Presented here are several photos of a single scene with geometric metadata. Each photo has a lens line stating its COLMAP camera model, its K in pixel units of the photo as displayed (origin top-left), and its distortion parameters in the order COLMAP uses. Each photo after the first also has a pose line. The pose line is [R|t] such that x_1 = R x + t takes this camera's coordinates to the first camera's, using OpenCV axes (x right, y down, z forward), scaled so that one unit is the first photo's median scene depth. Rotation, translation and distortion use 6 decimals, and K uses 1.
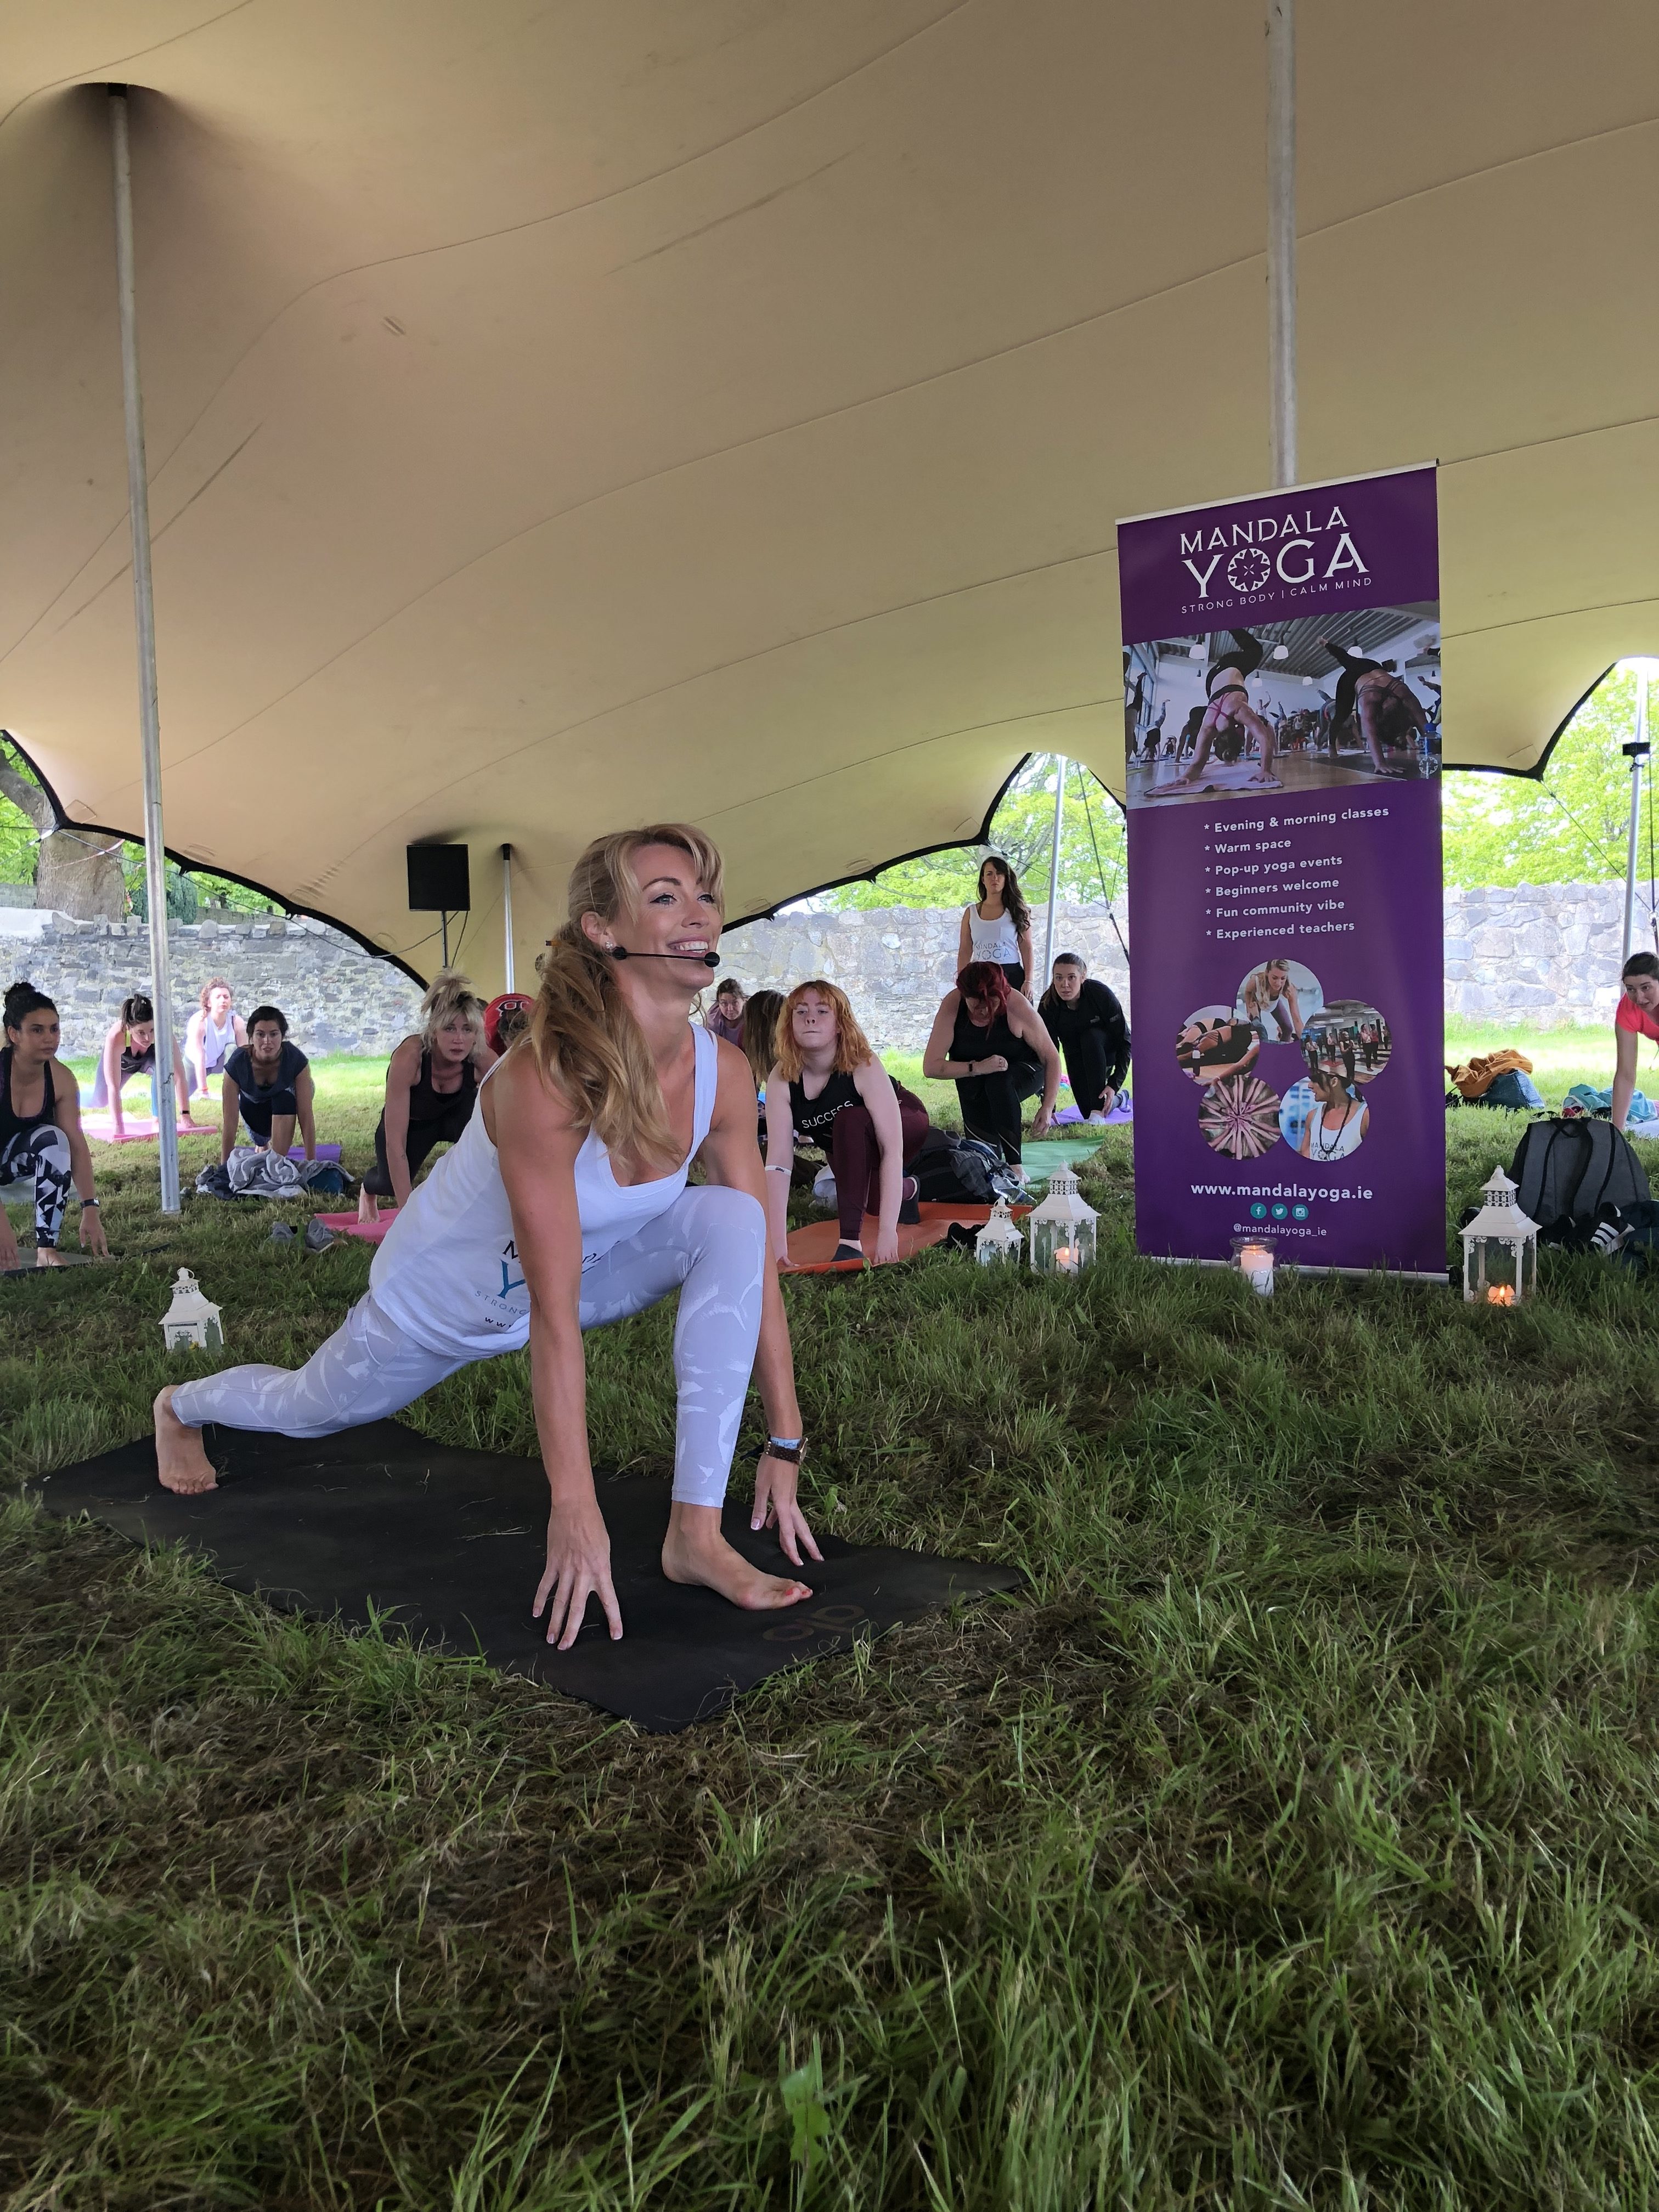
lens RADIAL K [[1806.2, 0, 831.8], [0, 1806.2, 1099.0], [0, 0, 1]] dist [0.074068, -0.009582]
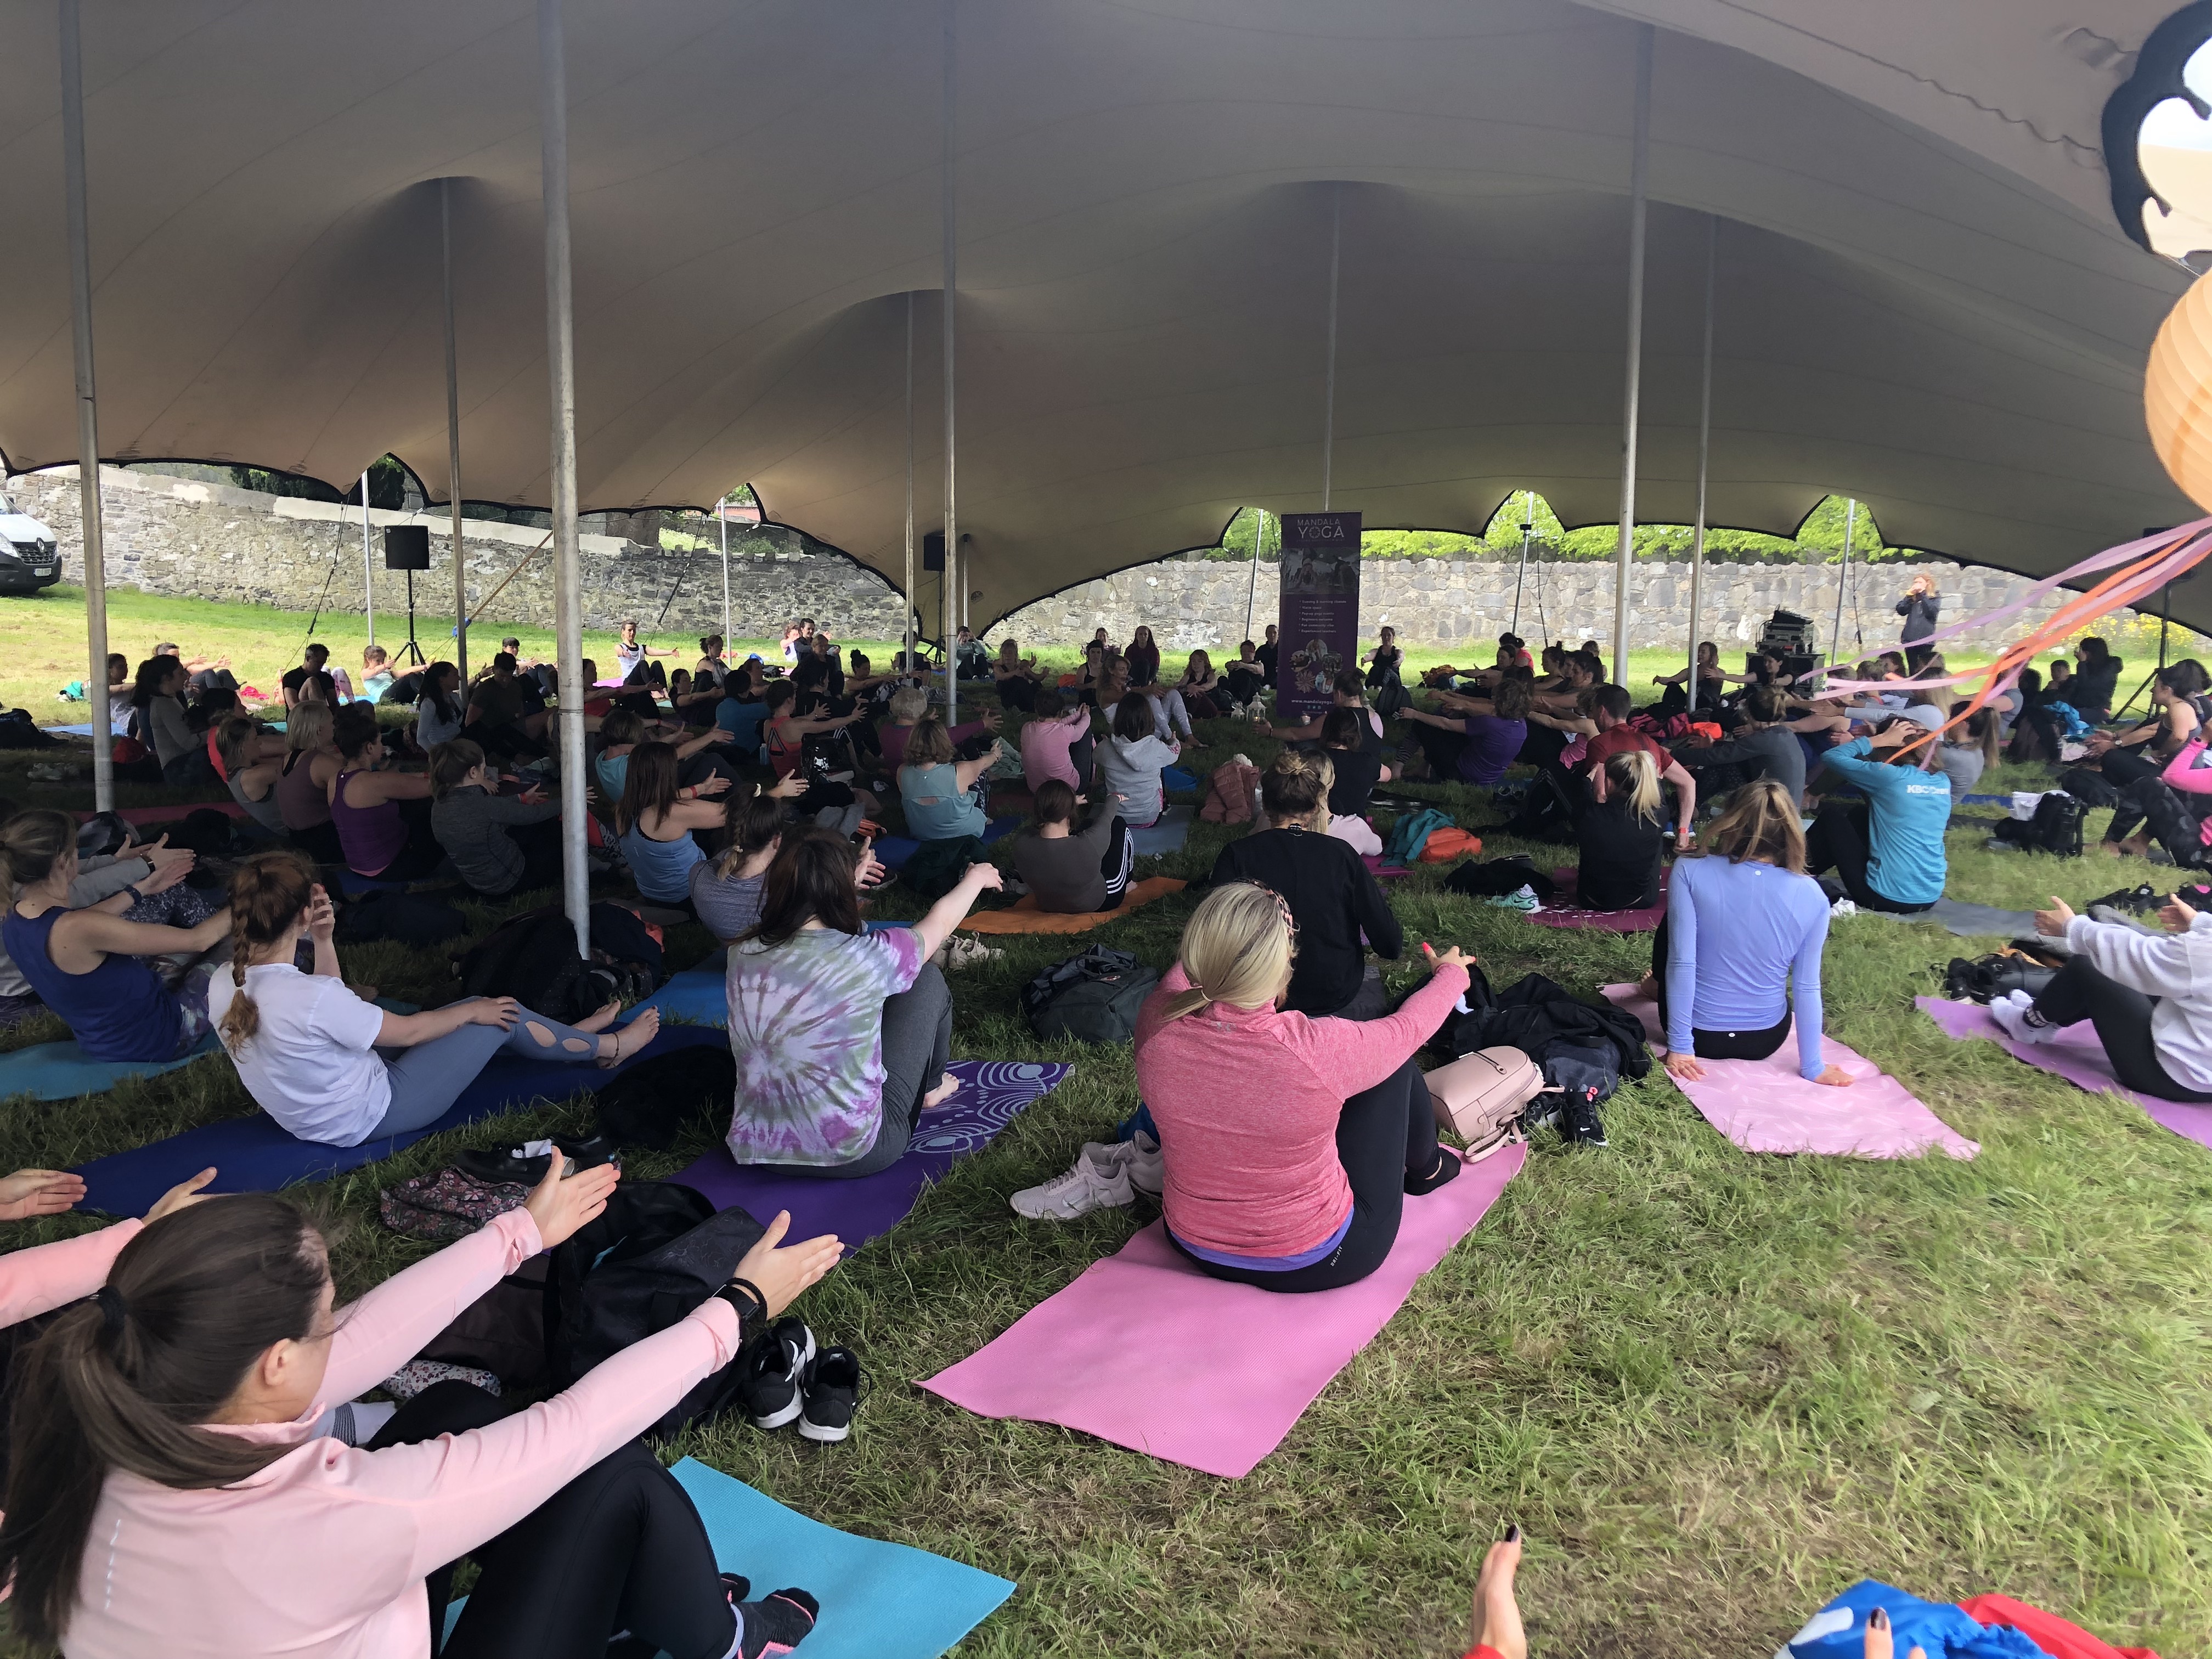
lens RADIAL K [[1806.2, 0, 1107.6], [0, 1806.2, 846.0], [0, 0, 1]] dist [0.074068, -0.009582]
pose [[0.997962, 0.035412, 0.053090, -0.084650], [-0.039931, 0.995441, 0.086614, 0.009553], [-0.049781, -0.088557, 0.994826, -0.628639]]
